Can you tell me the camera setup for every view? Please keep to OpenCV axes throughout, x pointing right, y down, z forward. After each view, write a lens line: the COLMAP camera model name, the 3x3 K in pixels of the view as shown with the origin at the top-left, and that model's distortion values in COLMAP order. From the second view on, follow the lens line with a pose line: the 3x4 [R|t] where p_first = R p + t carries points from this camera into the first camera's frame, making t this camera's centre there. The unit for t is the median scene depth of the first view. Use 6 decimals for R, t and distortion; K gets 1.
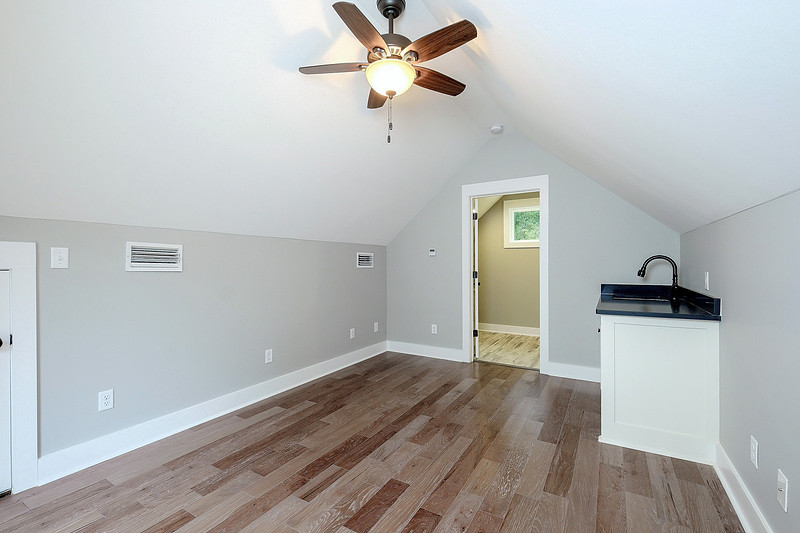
lens RADIAL K [[349.9, 0, 401.5], [0, 349.9, 265.7], [0, 0, 1]] dist [-0.006684, 0.001847]
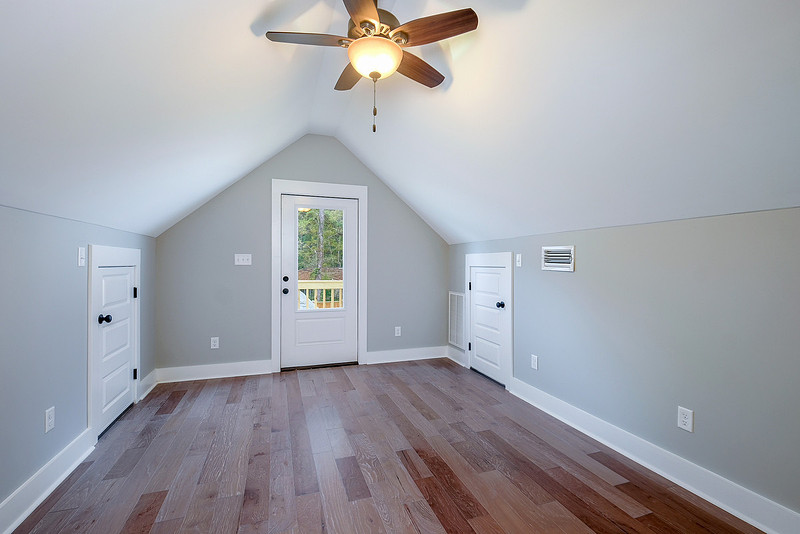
lens RADIAL K [[349.9, 0, 401.7], [0, 349.9, 263.6], [0, 0, 1]] dist [-0.006684, 0.001847]
pose [[-0.626097, 0.003056, -0.779739, 0.548437], [-0.004505, 0.999961, 0.007537, -0.014075], [0.779732, 0.008232, -0.626059, 1.396527]]
